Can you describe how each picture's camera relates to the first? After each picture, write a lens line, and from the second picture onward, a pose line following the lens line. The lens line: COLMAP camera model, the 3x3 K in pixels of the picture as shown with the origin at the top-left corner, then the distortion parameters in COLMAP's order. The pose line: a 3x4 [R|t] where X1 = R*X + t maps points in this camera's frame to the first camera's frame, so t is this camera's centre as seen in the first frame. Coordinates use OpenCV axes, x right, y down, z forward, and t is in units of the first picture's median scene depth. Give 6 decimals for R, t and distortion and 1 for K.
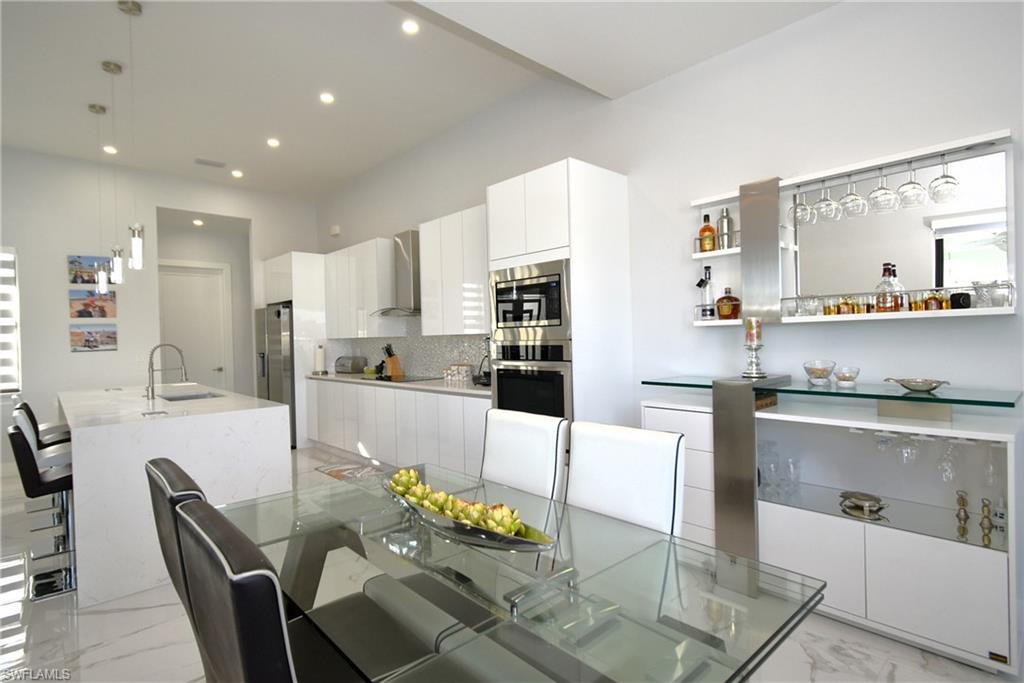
lens RADIAL K [[520.9, 0, 512.0], [0, 520.9, 341.5], [0, 0, 1]] dist [-0.002241, -0.000395]
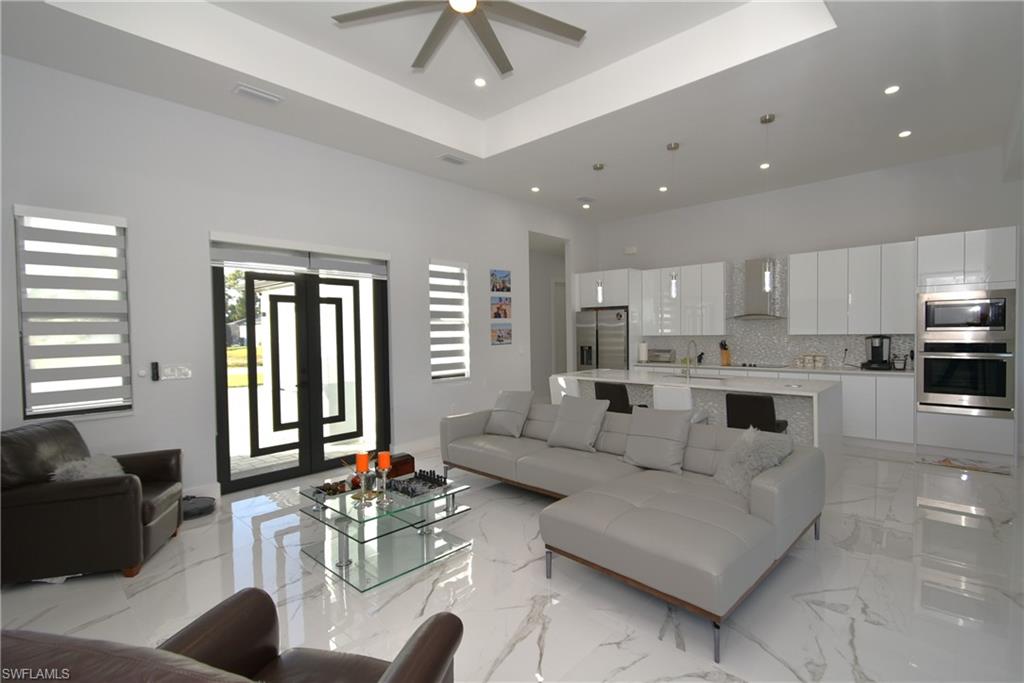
lens RADIAL K [[476.0, 0, 534.1], [0, 476.0, 342.5], [0, 0, 1]] dist [0.014014, -0.000347]
pose [[0.995839, 0.005759, 0.090951, -0.848452], [-0.007037, 0.999881, 0.013734, -0.002731], [-0.090862, -0.014317, 0.995761, -0.183226]]
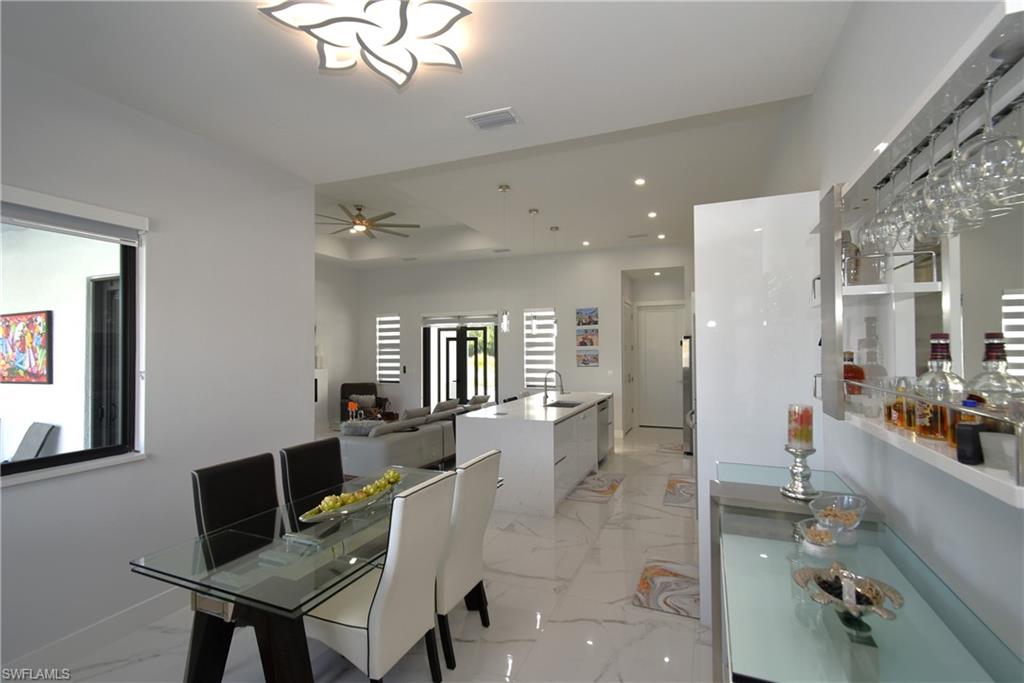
lens RADIAL K [[453.9, 0, 529.1], [0, 453.9, 343.1], [0, 0, 1]] dist [0.001467, -0.001288]
pose [[0.437432, 0.010220, -0.899193, 0.407380], [-0.010711, 0.999924, 0.006154, -0.062784], [0.899188, 0.006939, 0.437508, 0.215724]]
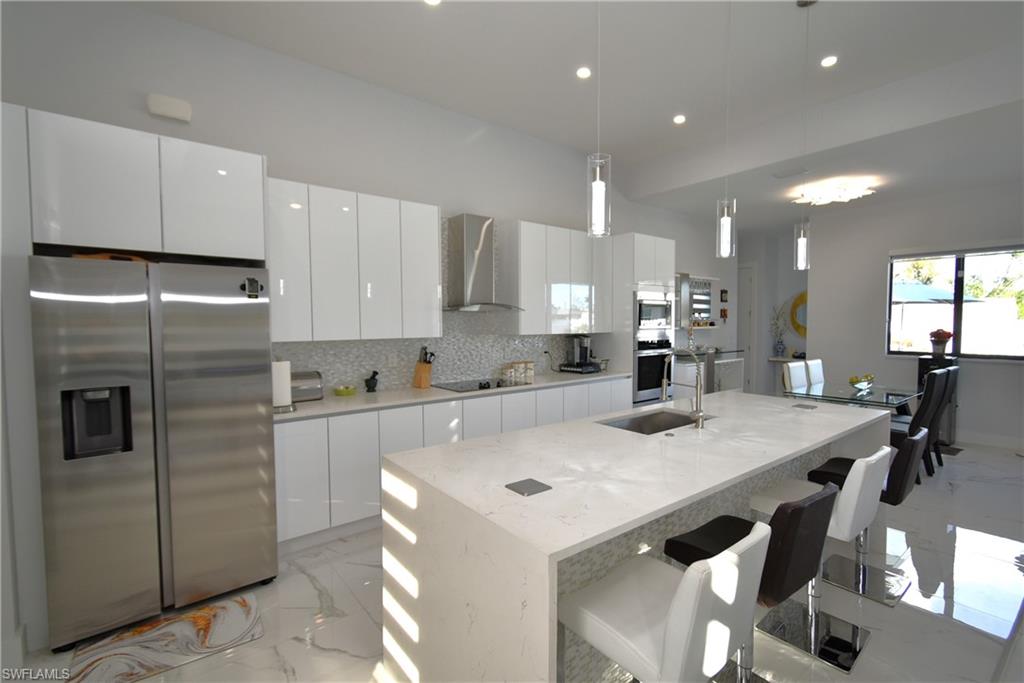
lens RADIAL K [[462.8, 0, 524.7], [0, 462.8, 341.1], [0, 0, 1]] dist [0.013743, 0.000089]
pose [[0.055142, -0.016946, 0.998335, -0.917055], [0.012661, 0.999787, 0.016272, -0.012002], [-0.998398, 0.011743, 0.055345, 0.829502]]
